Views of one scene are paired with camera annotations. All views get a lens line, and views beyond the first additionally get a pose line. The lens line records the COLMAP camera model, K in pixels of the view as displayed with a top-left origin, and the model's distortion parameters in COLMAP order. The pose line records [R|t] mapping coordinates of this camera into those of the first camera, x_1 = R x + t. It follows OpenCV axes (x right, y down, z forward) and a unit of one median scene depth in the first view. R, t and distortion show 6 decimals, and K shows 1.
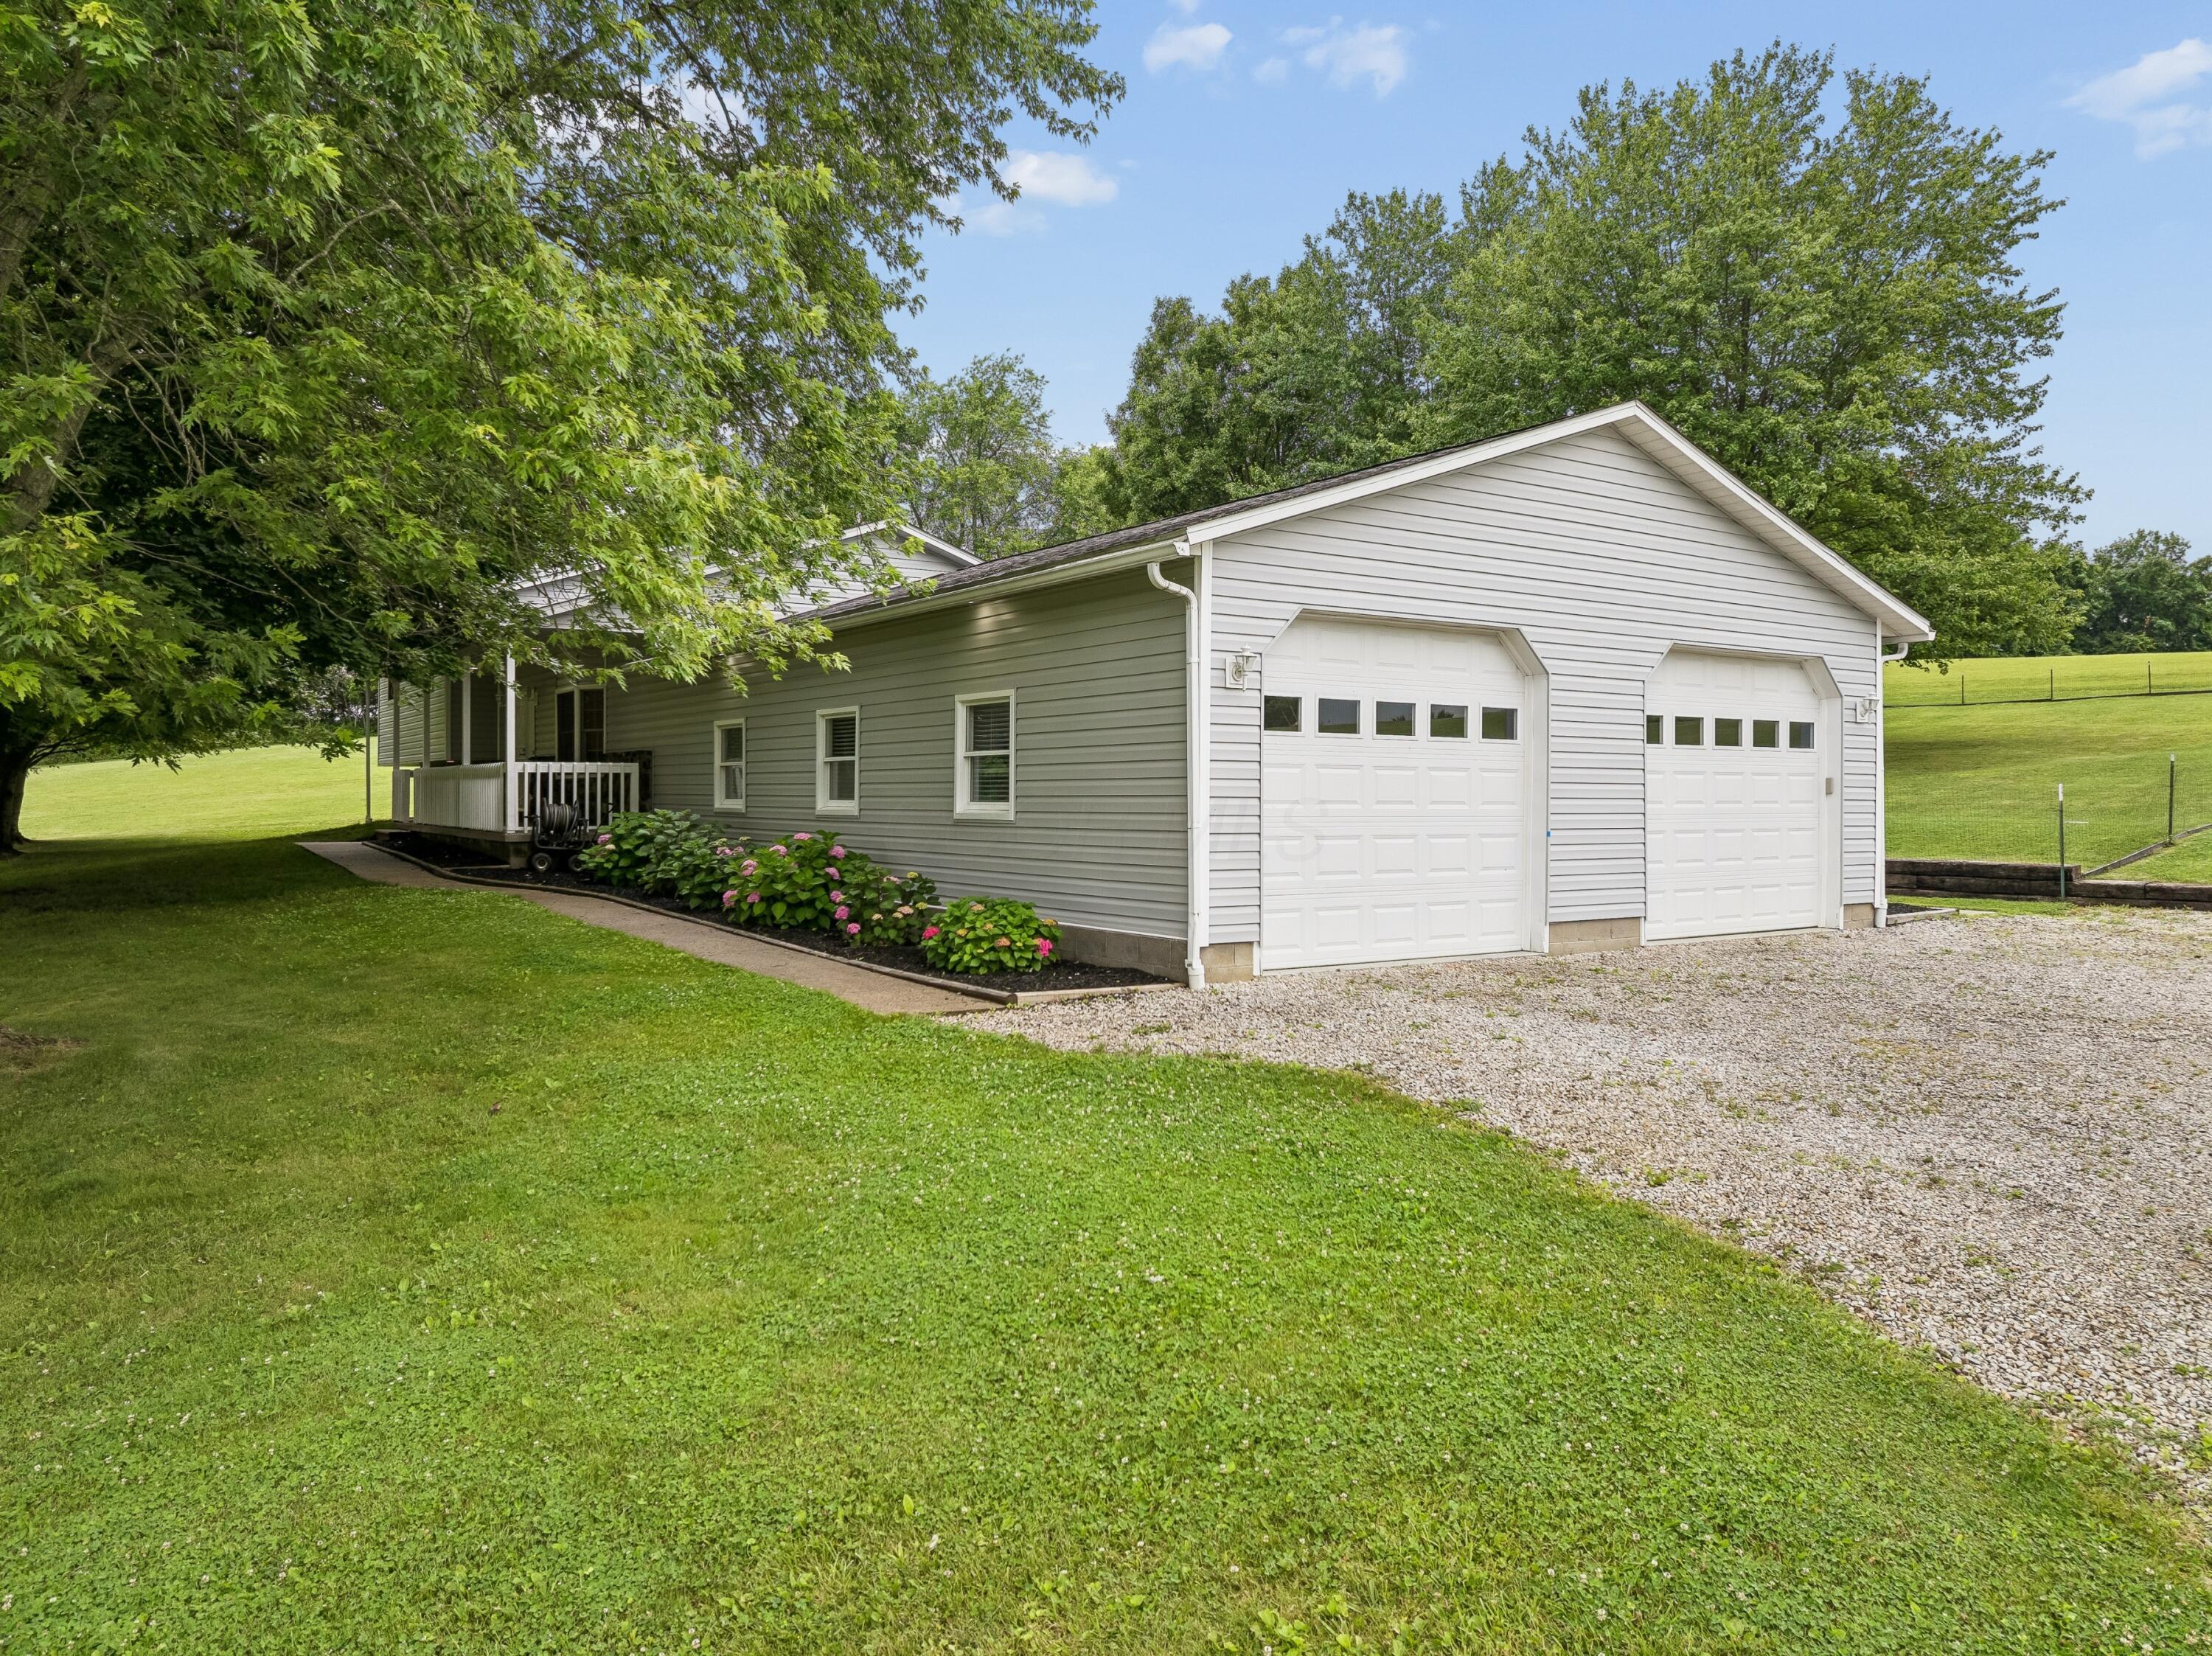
lens RADIAL K [[1585.9, 0, 1106.0], [0, 1585.9, 828.0], [0, 0, 1]] dist [-0.021740, -0.001291]
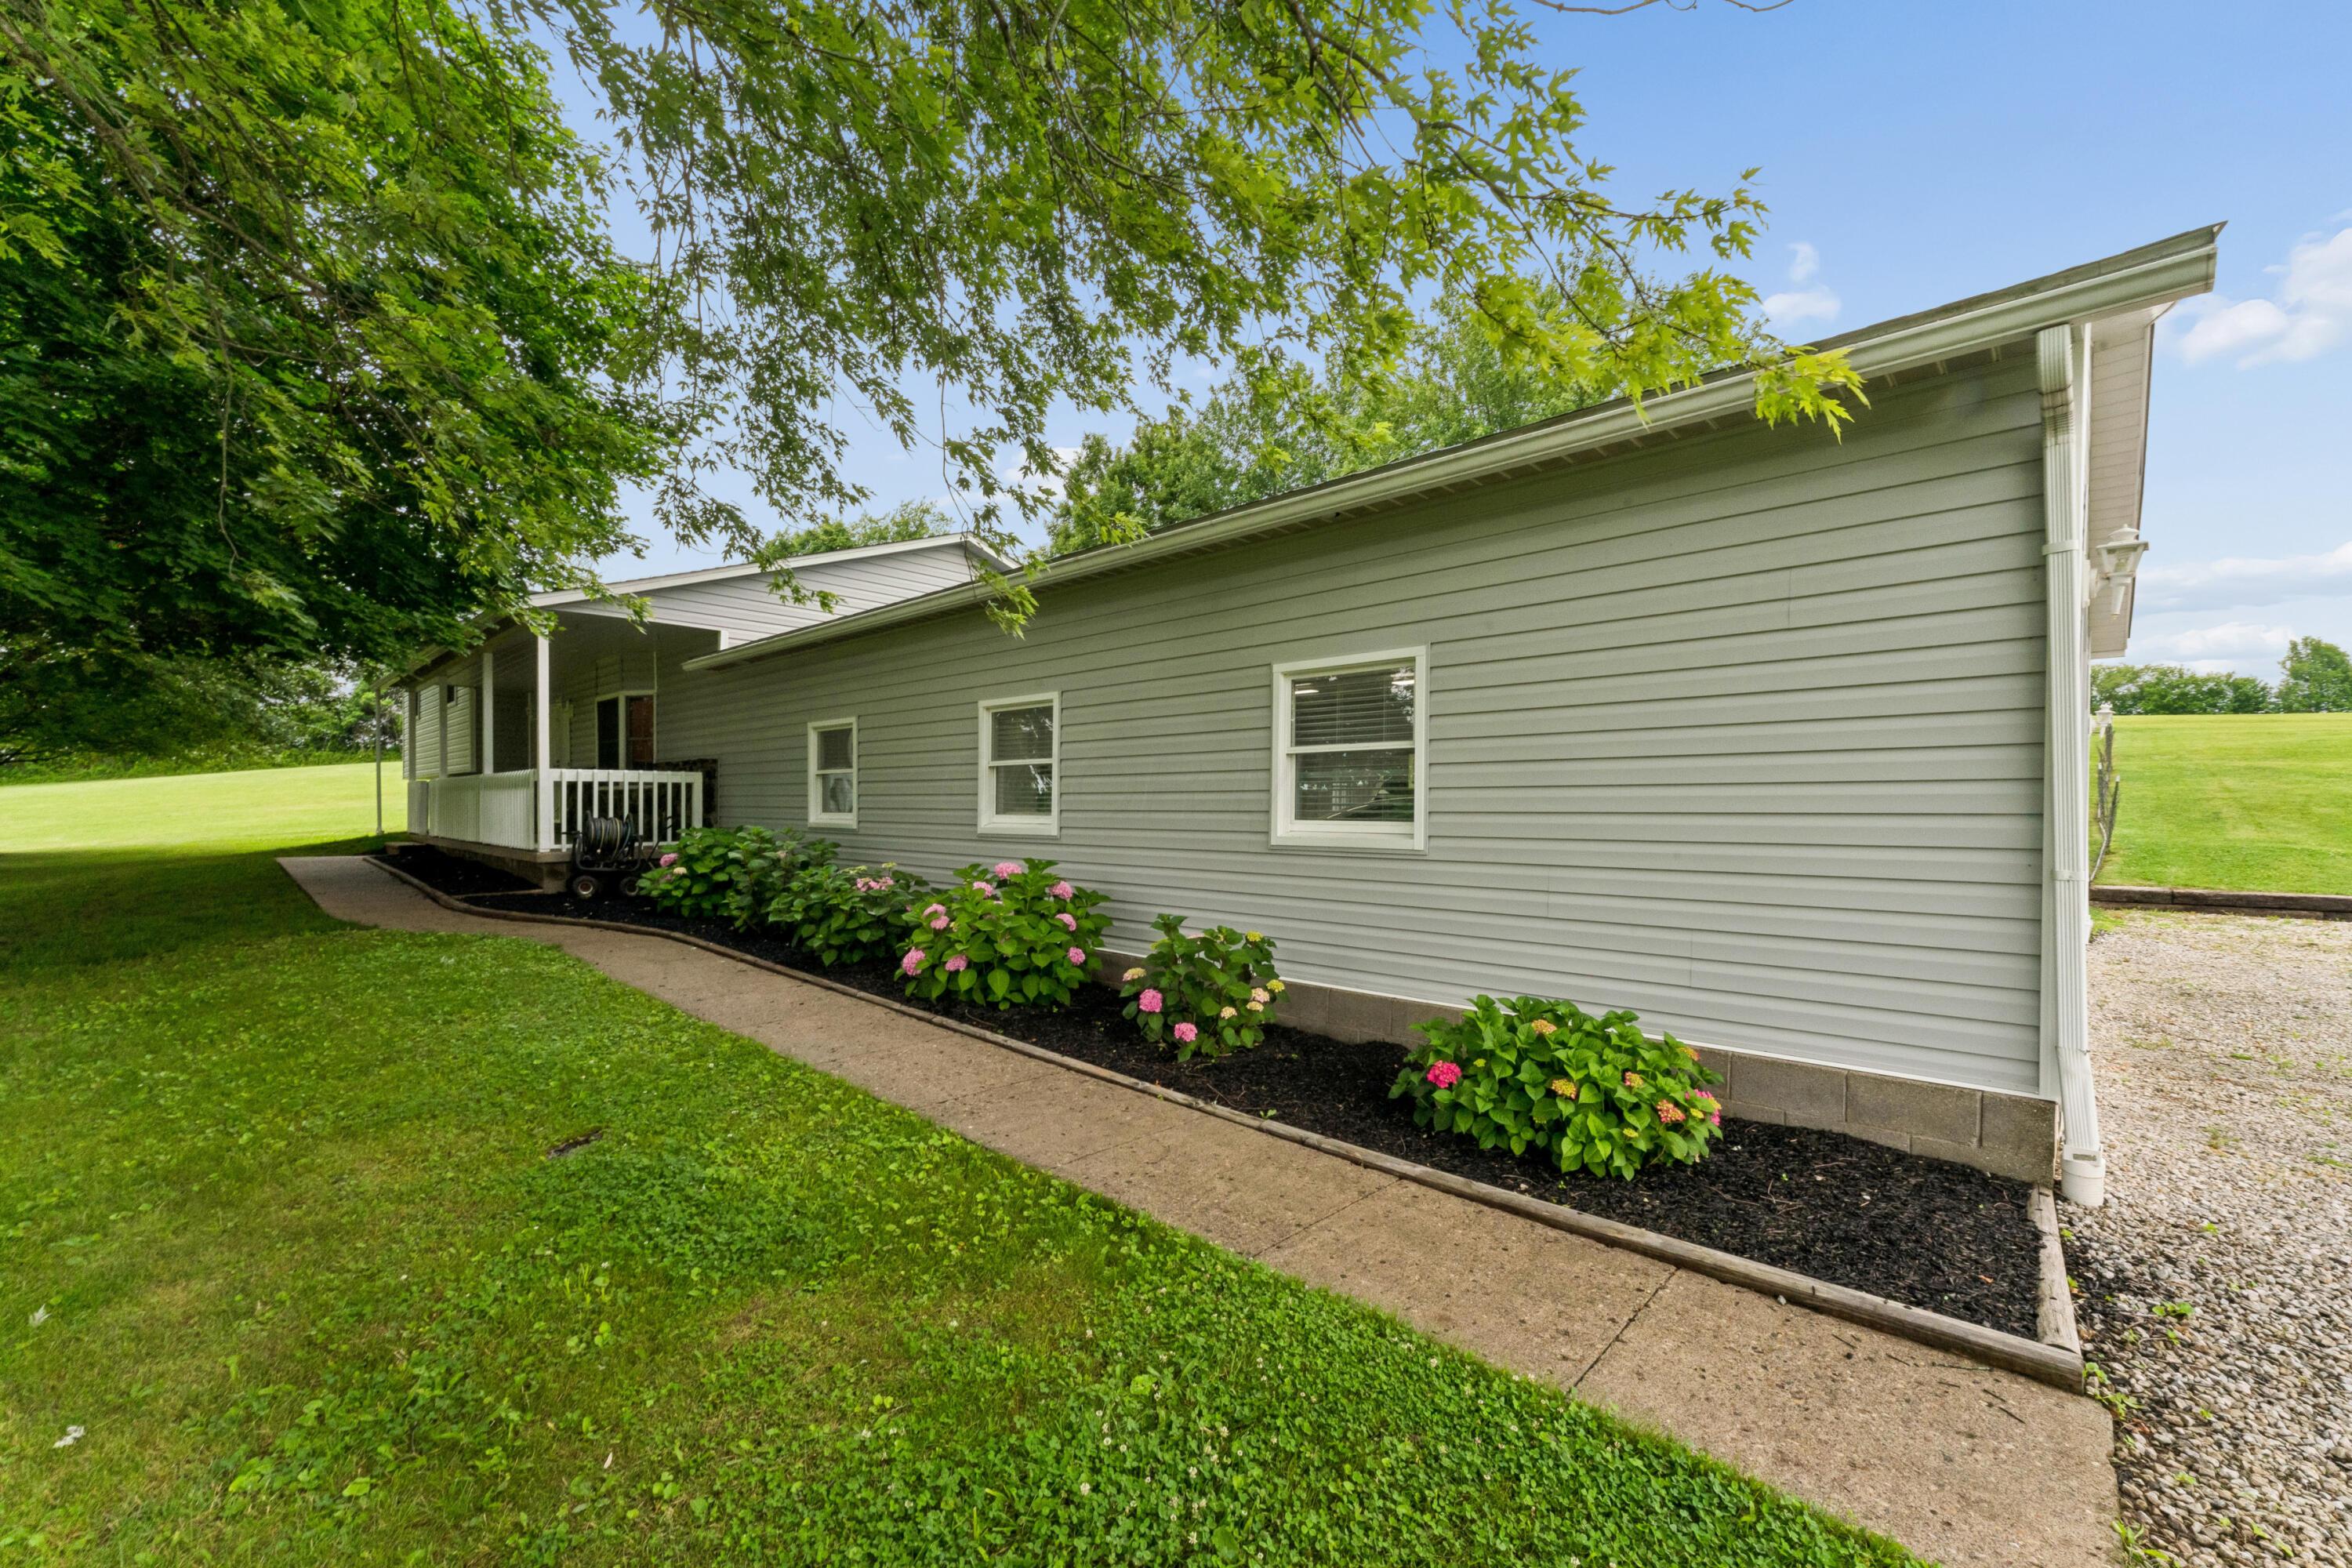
lens RADIAL K [[954.2, 0, 1181.3], [0, 954.2, 807.9], [0, 0, 1]] dist [0.005296, -0.000081]
pose [[0.974217, -0.006364, 0.225521, -0.159530], [0.009330, 0.999883, -0.012086, -0.011608], [-0.225418, 0.013878, 0.974163, 0.424420]]
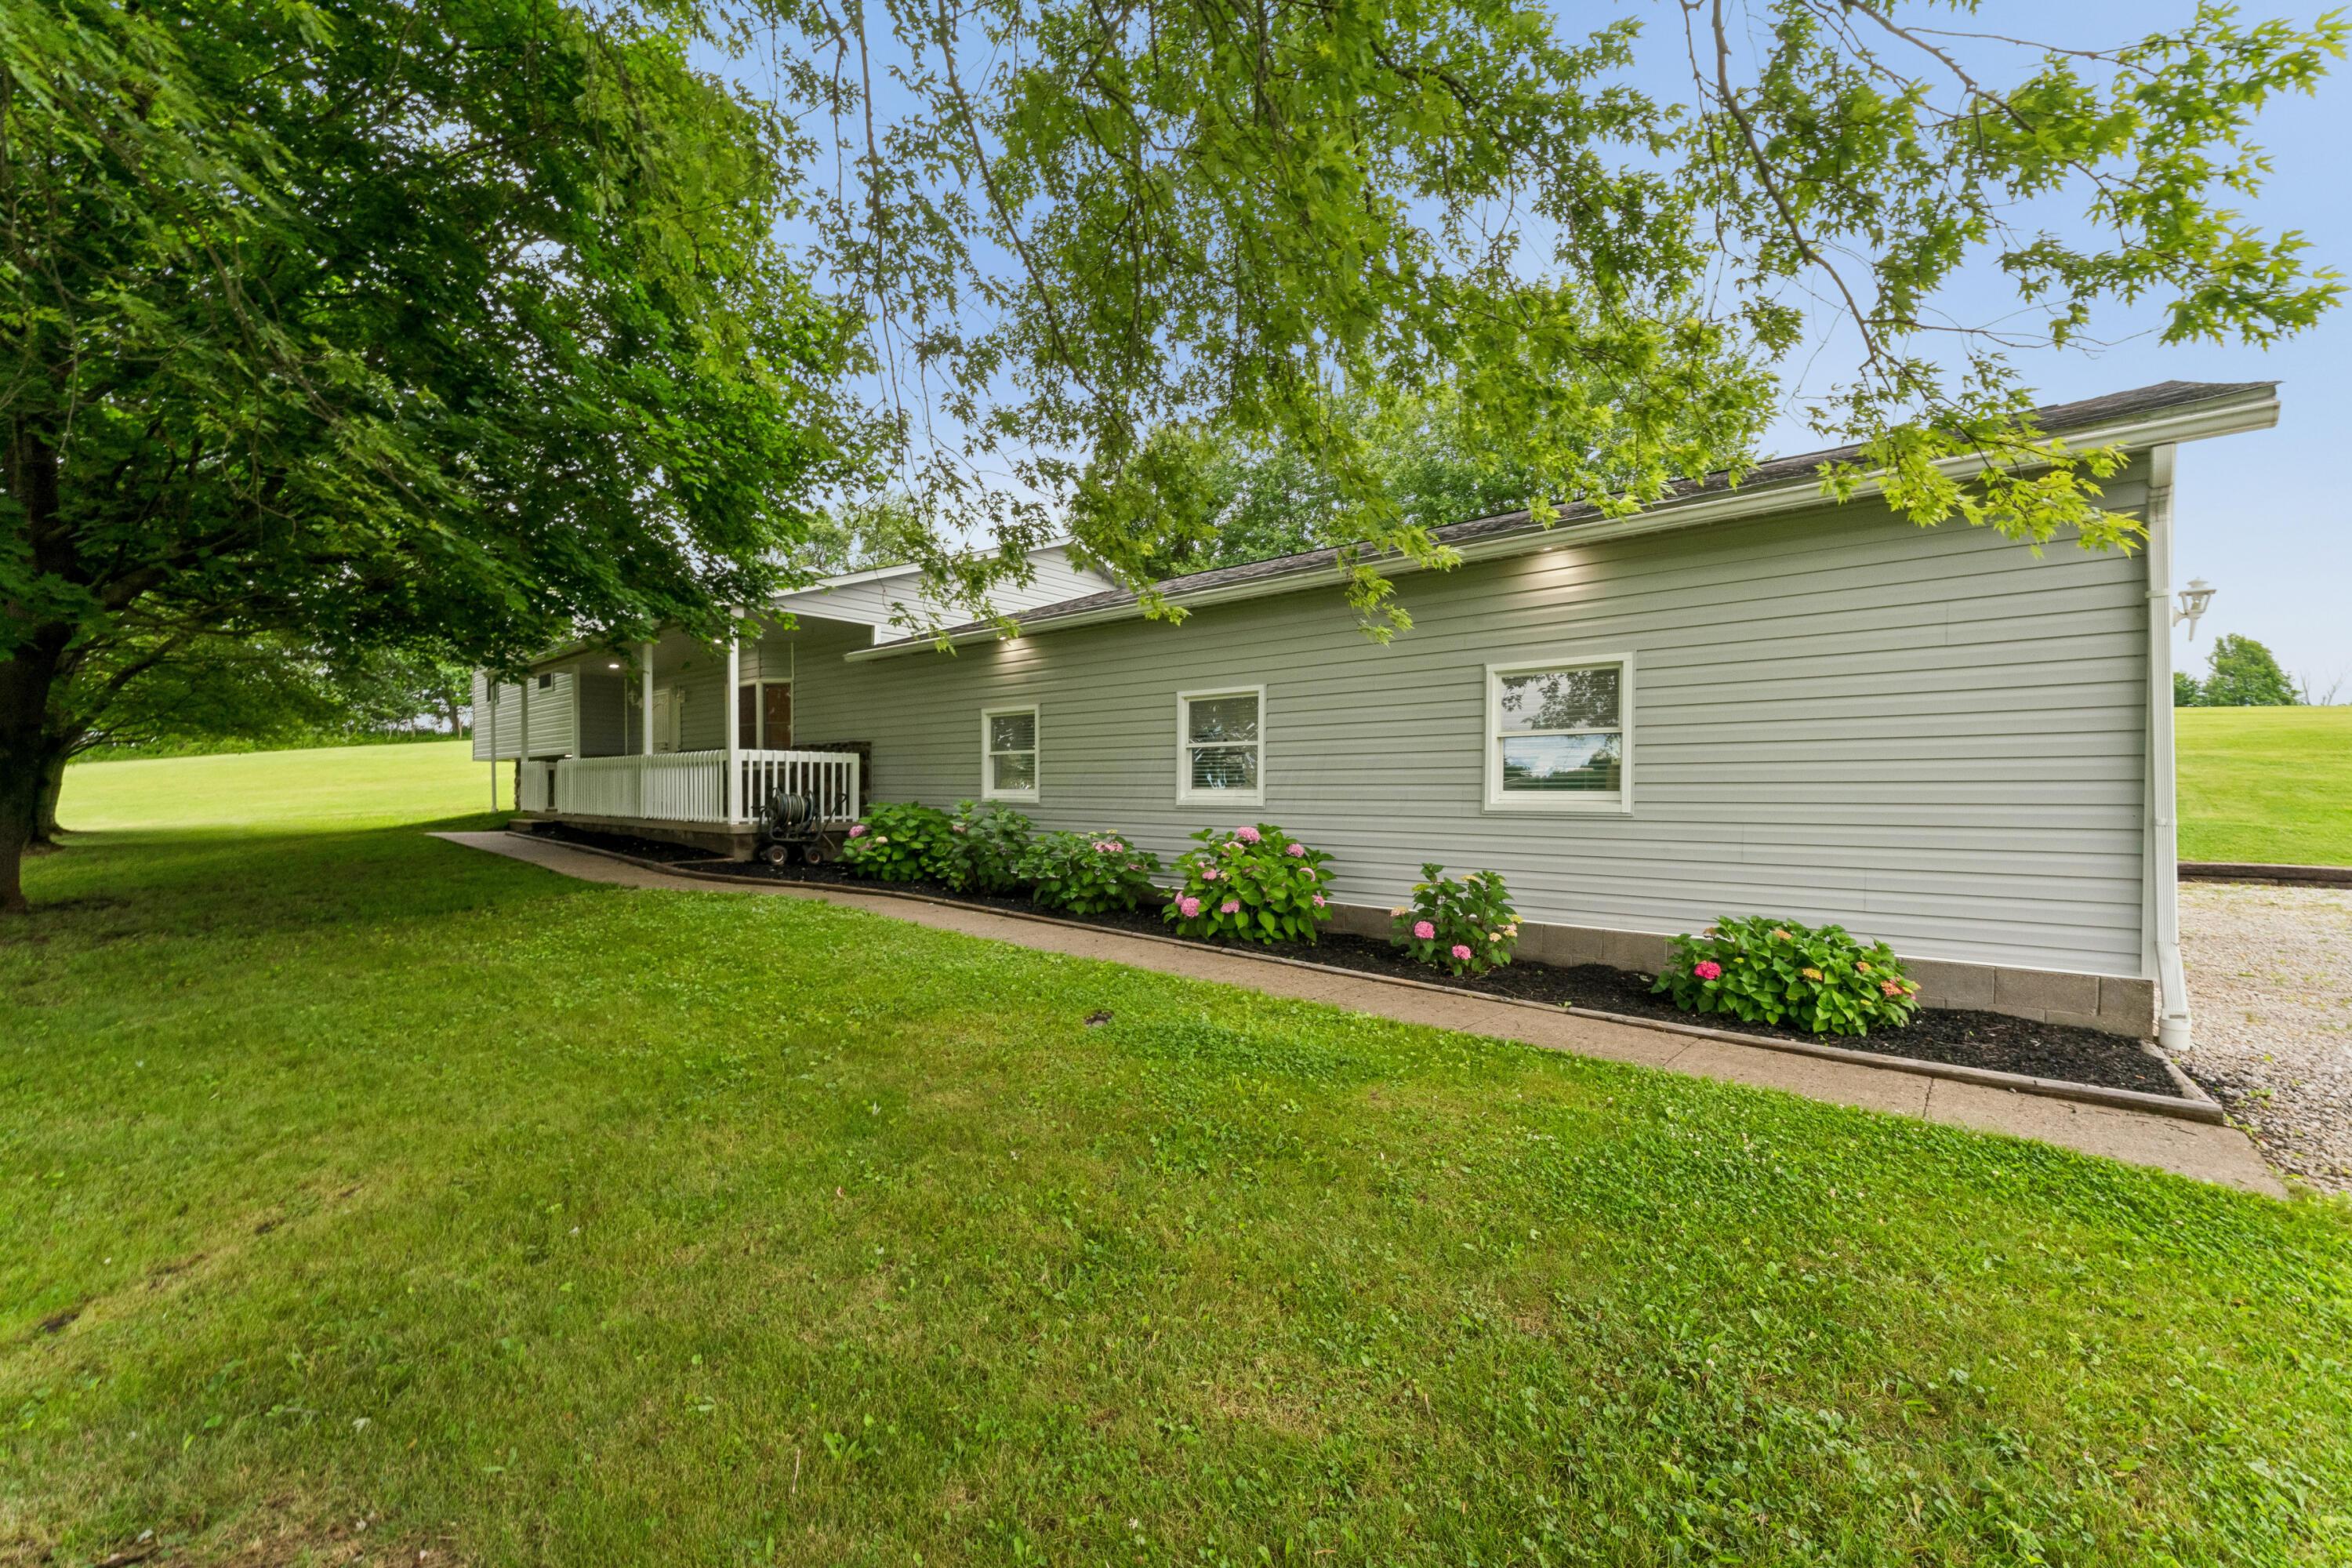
lens RADIAL K [[952.5, 0, 1173.2], [0, 952.5, 796.3], [0, 0, 1]] dist [0.003928, 0.000714]
pose [[0.966755, -0.004188, 0.255671, -0.273136], [0.007043, 0.999923, -0.010252, -0.006168], [-0.255608, 0.011712, 0.966710, 0.384064]]
